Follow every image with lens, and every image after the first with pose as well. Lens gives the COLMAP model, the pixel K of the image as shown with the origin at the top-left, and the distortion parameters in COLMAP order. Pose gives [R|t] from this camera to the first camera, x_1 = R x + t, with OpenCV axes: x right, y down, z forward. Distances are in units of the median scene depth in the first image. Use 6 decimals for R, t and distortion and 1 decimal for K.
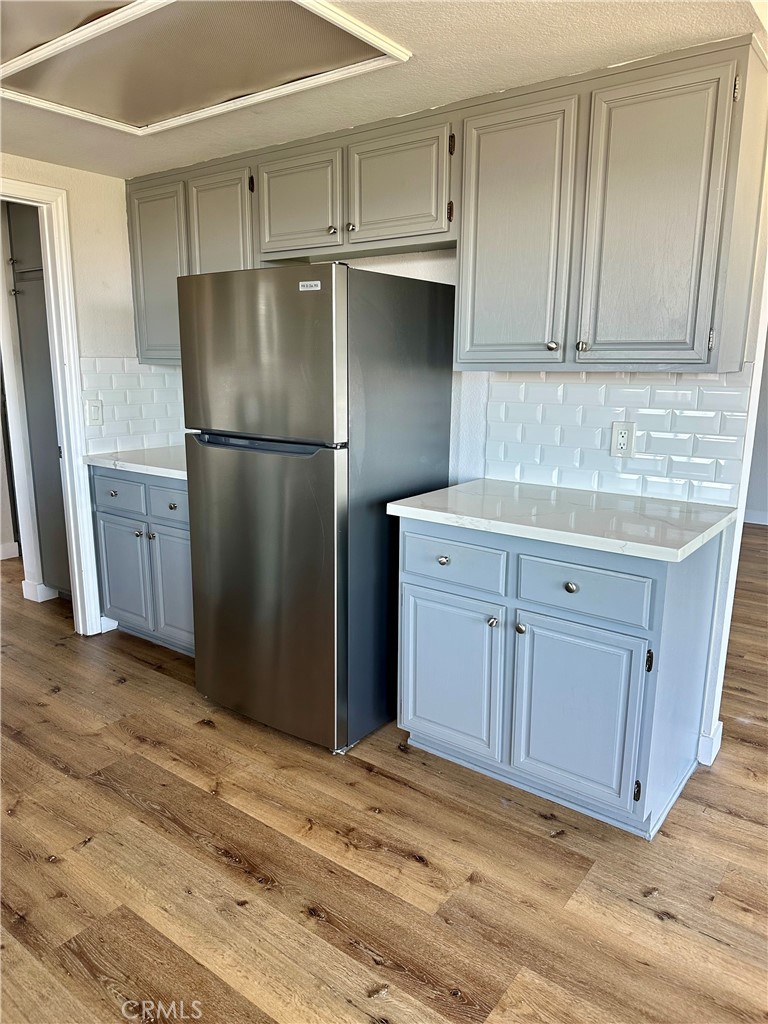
lens RADIAL K [[720.5, 0, 369.9], [0, 720.5, 513.4], [0, 0, 1]] dist [0.042758, -0.050479]
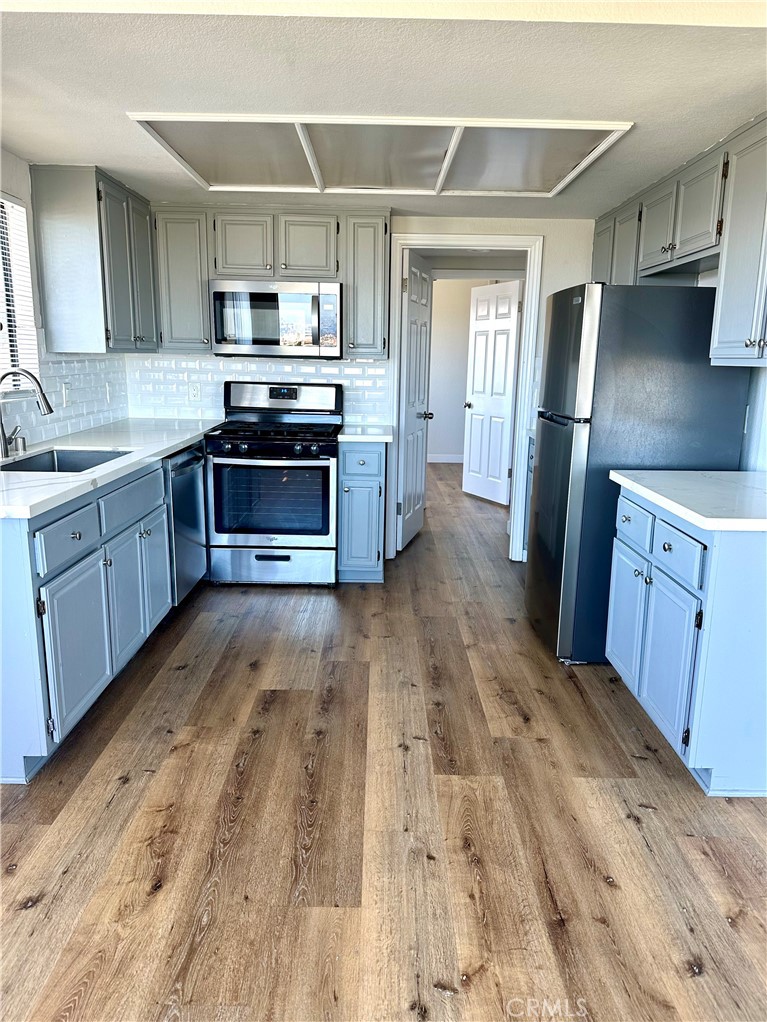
lens RADIAL K [[719.1, 0, 390.7], [0, 719.1, 520.7], [0, 0, 1]] dist [0.042758, -0.050479]
pose [[0.622064, 0.184166, -0.760998, 0.886437], [-0.189600, 0.978448, 0.081805, 0.049558], [0.759663, 0.093397, 0.643575, -0.104435]]
